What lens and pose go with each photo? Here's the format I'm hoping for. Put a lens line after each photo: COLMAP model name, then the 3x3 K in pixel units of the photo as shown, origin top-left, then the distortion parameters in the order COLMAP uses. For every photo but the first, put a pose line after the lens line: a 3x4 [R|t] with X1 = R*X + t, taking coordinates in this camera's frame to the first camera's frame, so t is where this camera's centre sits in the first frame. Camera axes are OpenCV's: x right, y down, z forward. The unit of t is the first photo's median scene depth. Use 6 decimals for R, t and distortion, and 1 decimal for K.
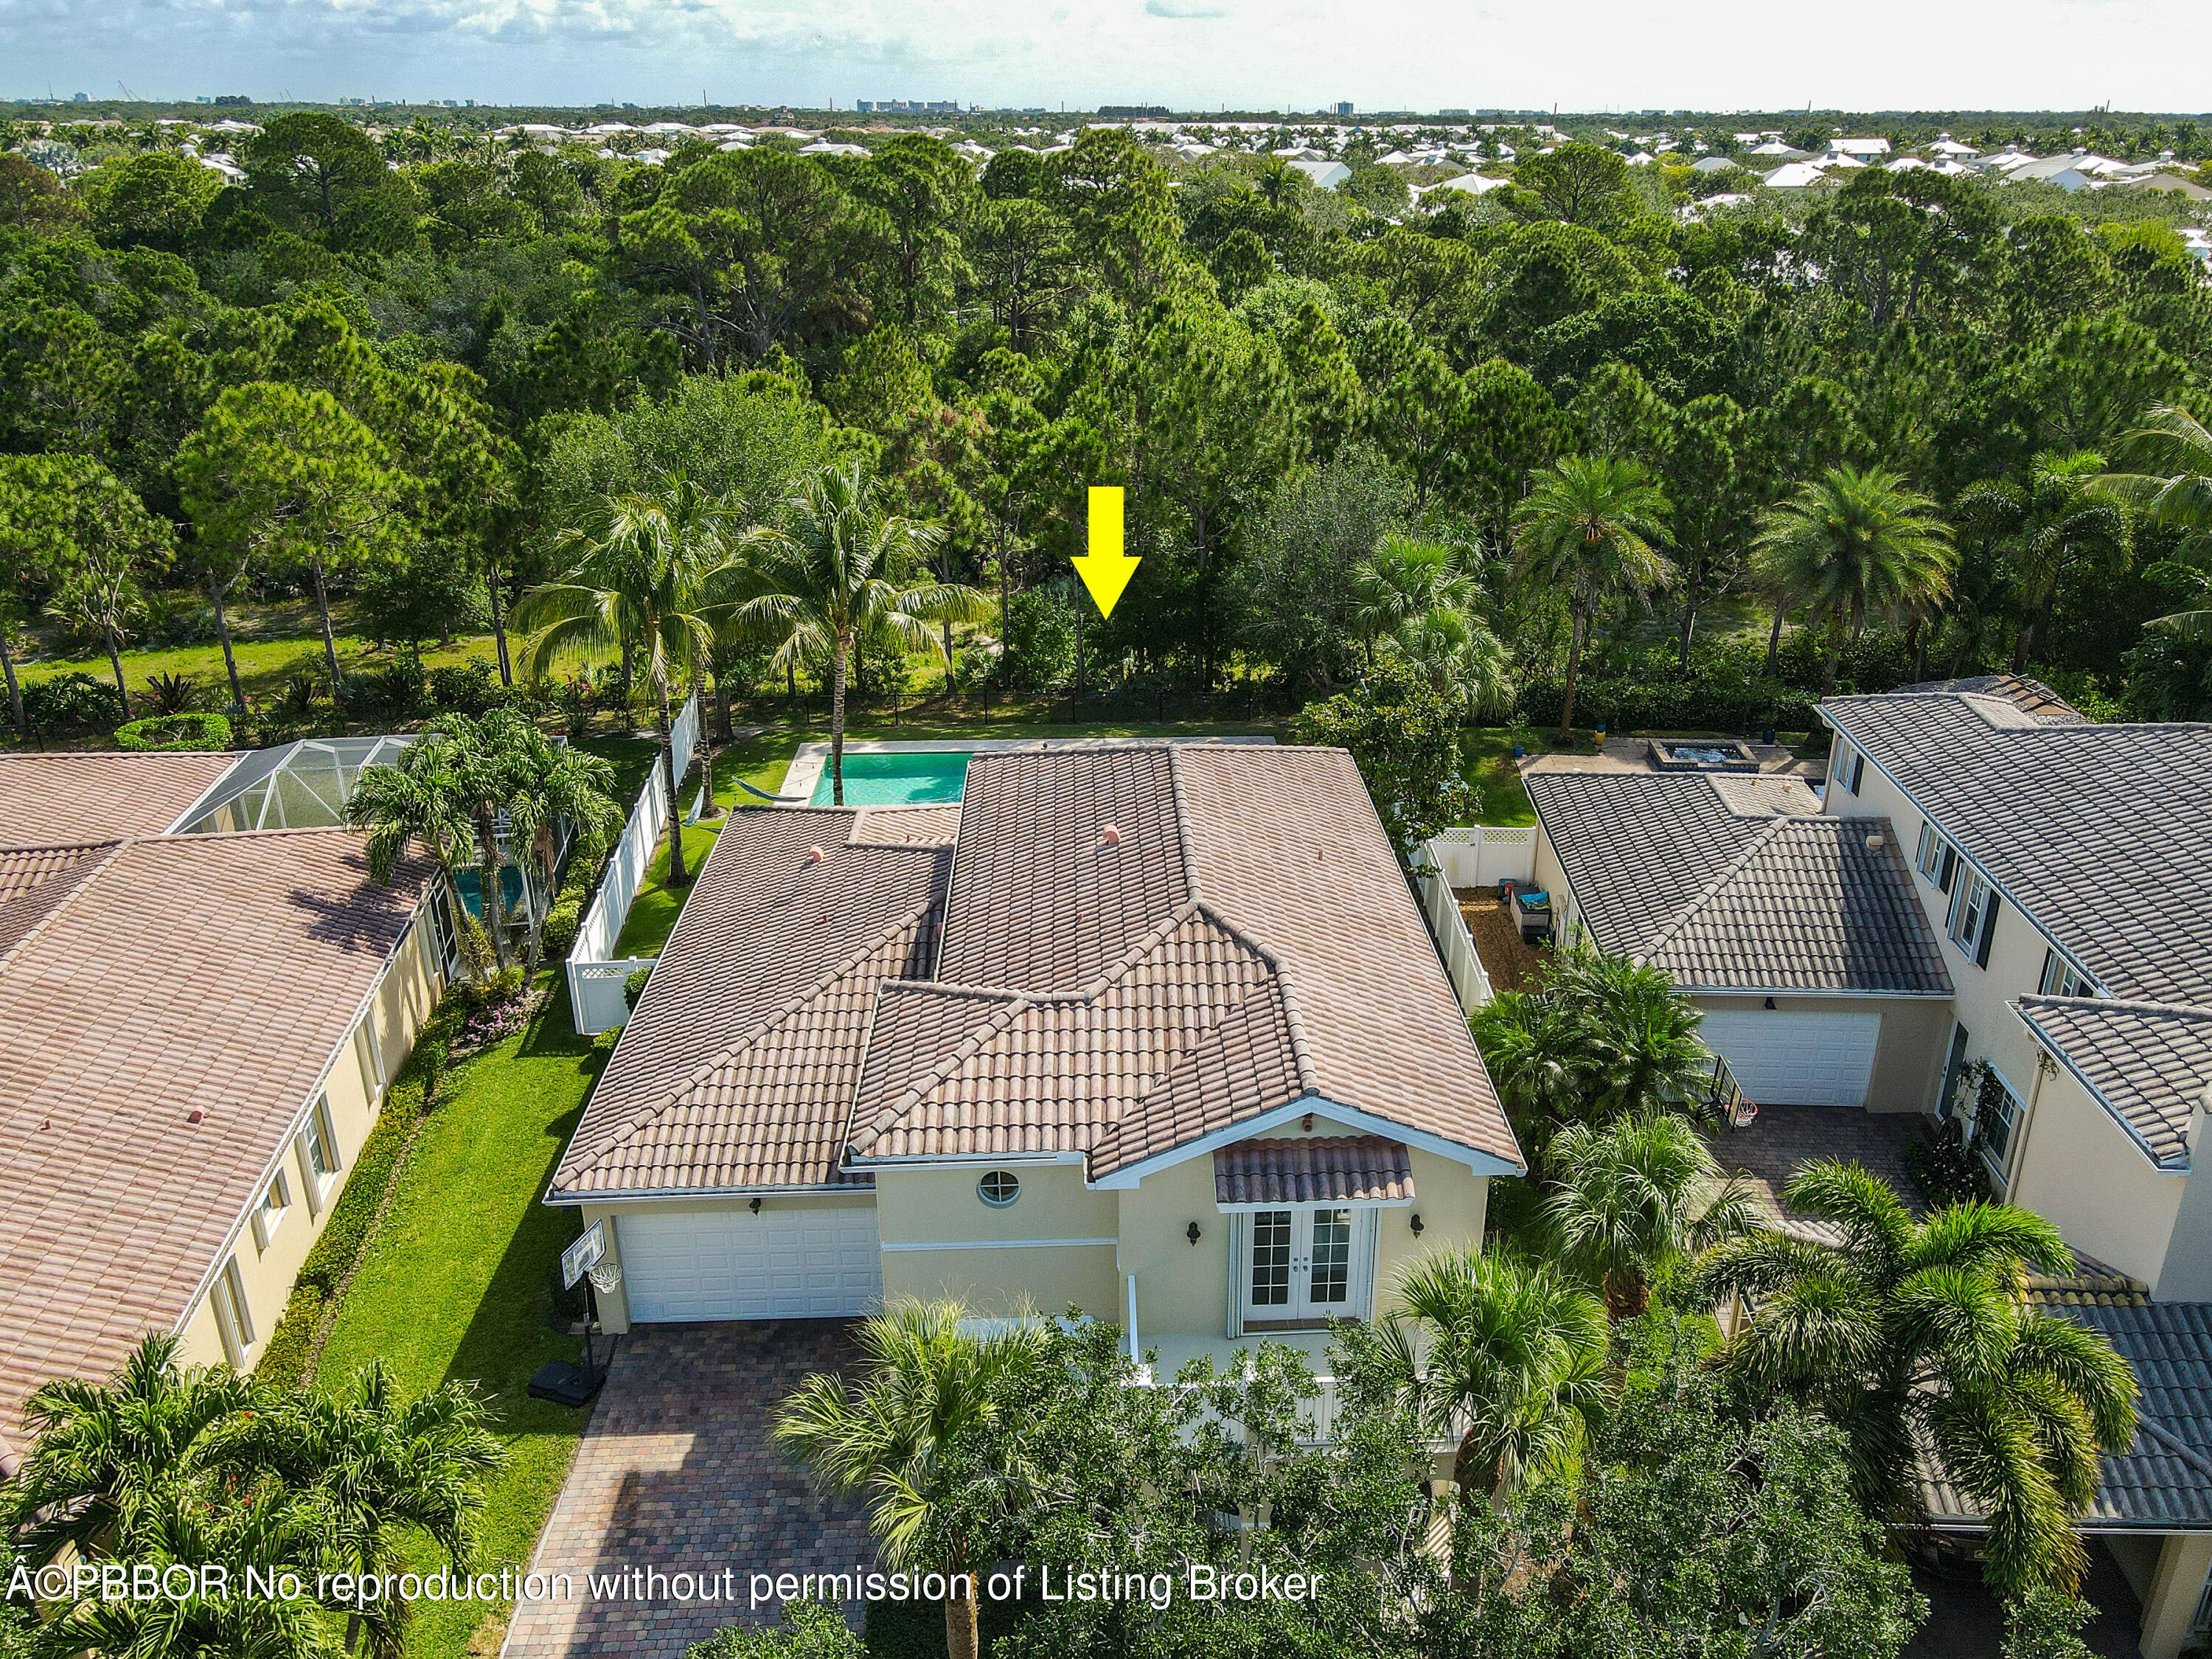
lens RADIAL K [[1560.5, 0, 1106.0], [0, 1560.5, 829.5], [0, 0, 1]] dist [0.034968, -0.033665]
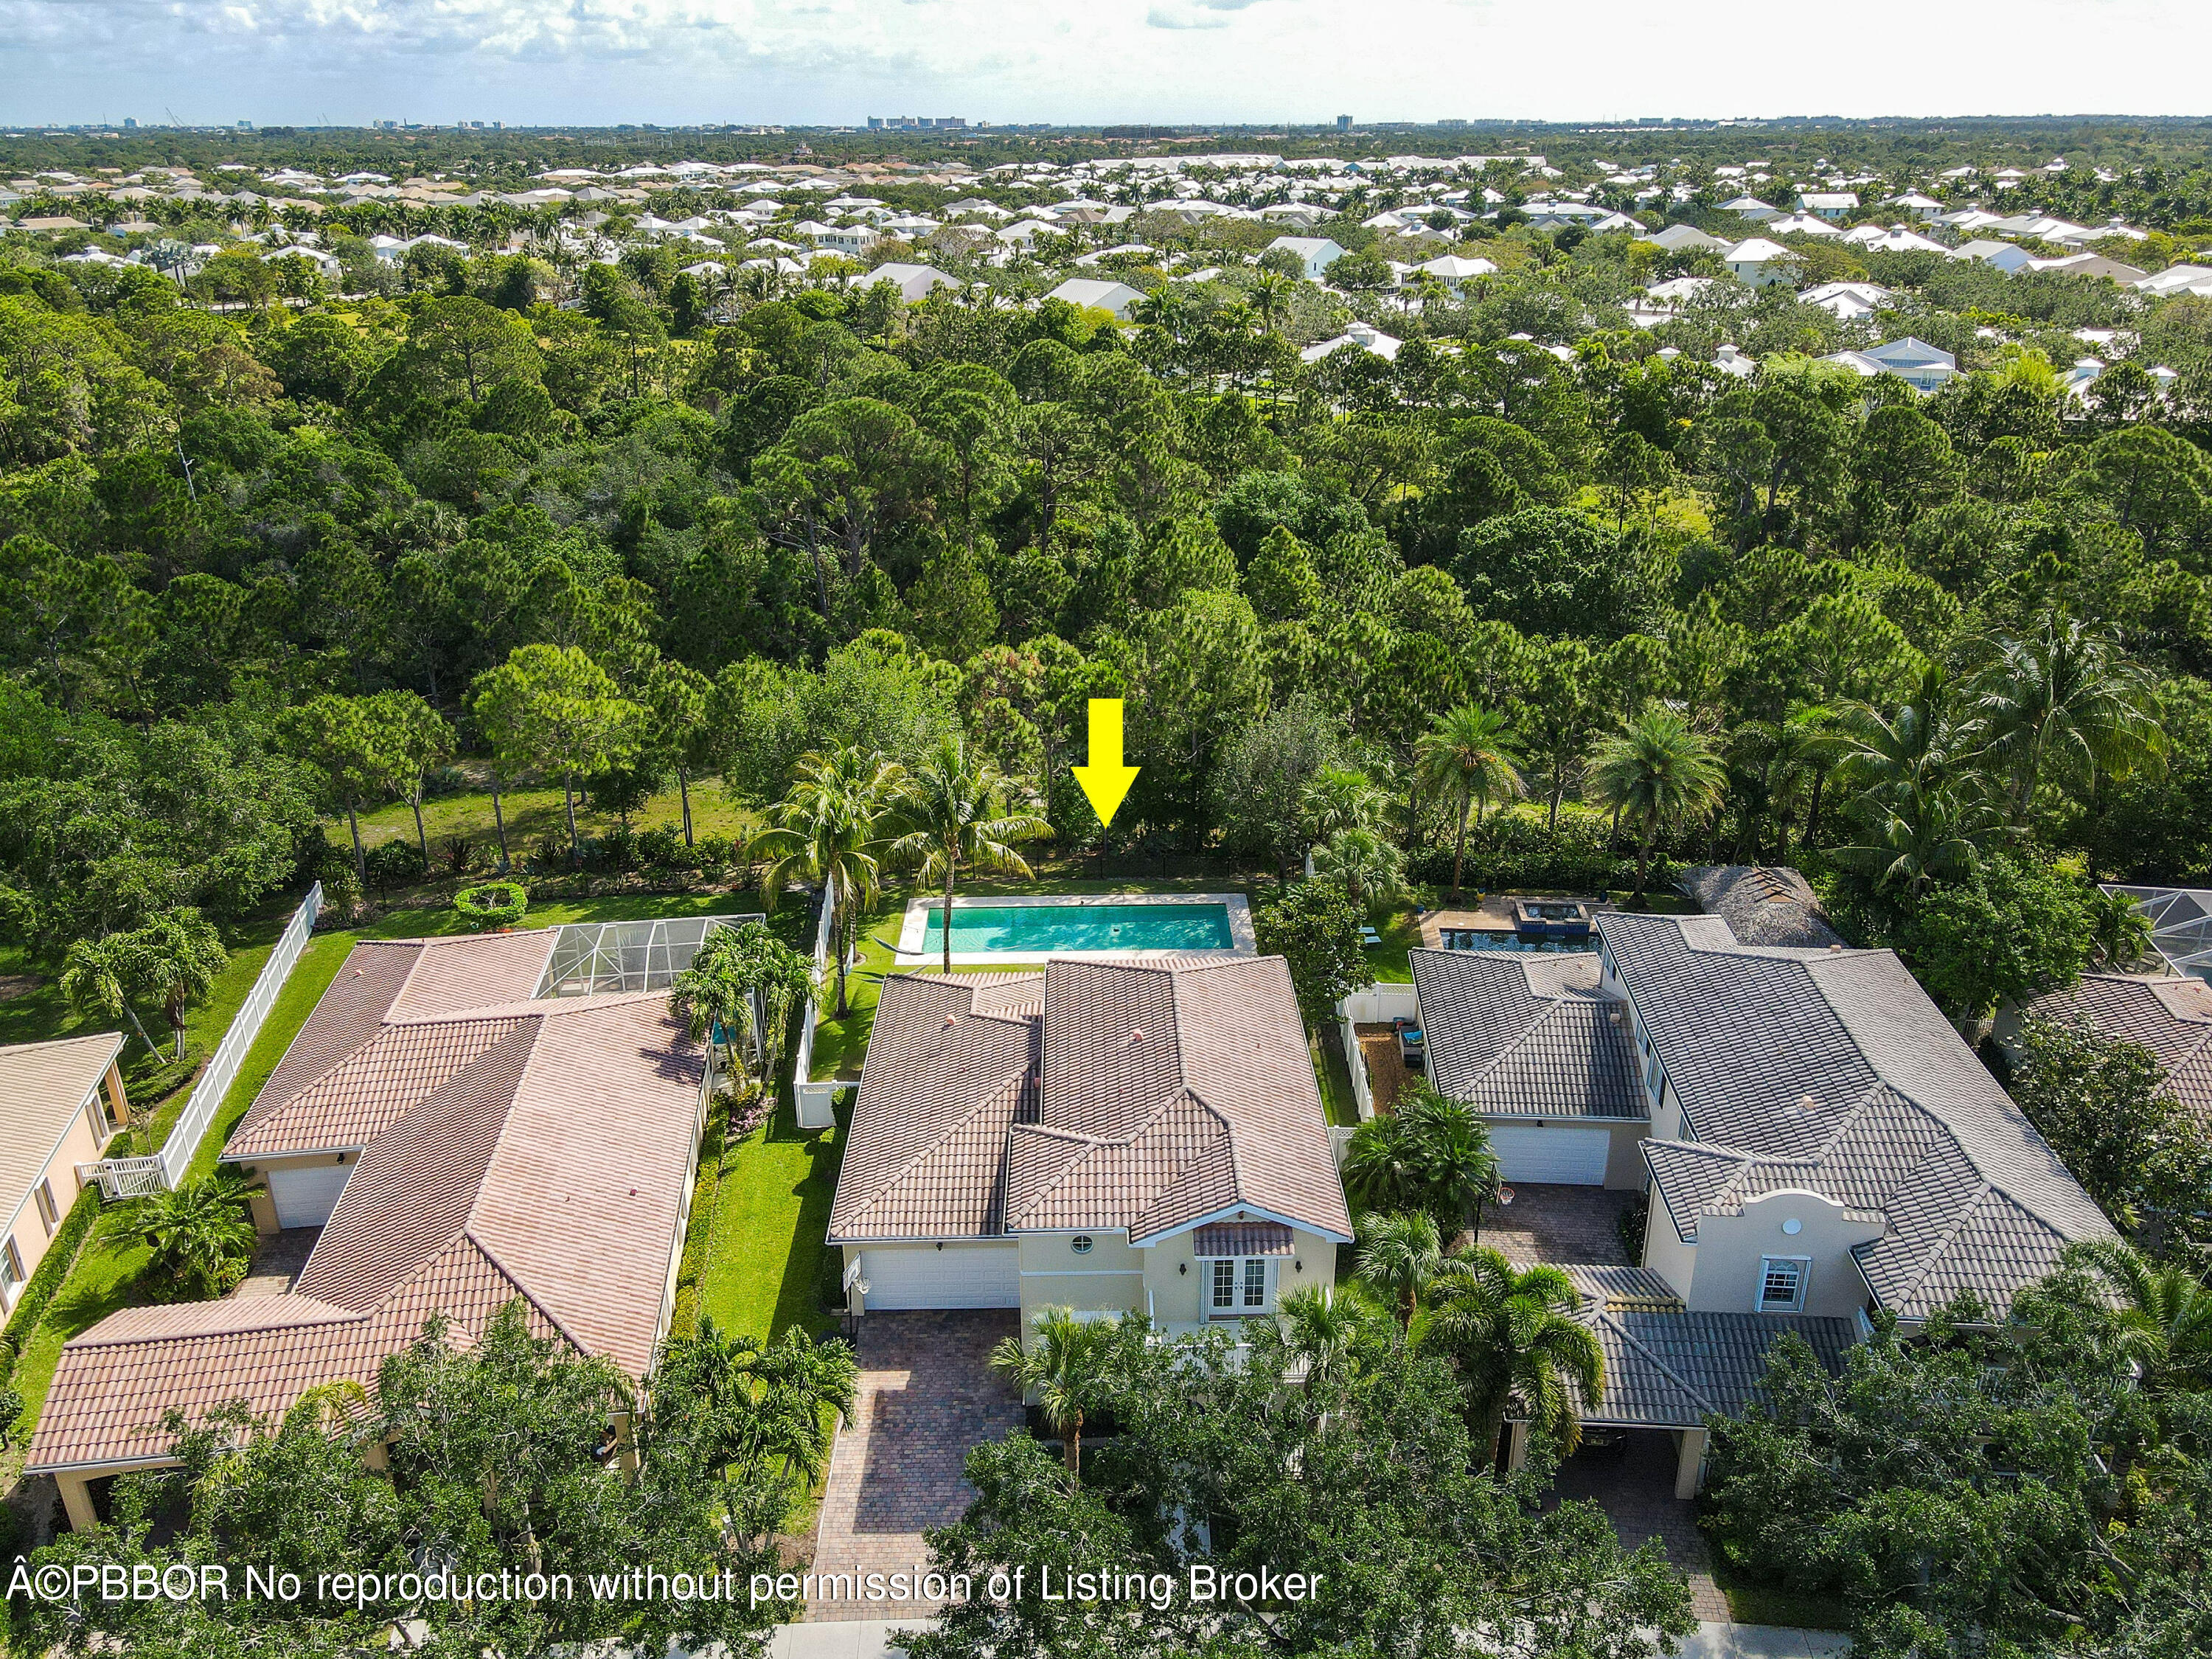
lens RADIAL K [[1525.9, 0, 1052.0], [0, 1525.9, 824.3], [0, 0, 1]] dist [0.006448, 0.003244]
pose [[0.999326, 0.002732, -0.036616, -0.024359], [-0.002810, 0.999994, -0.002061, -0.182734], [0.036610, 0.002163, 0.999327, -0.567828]]
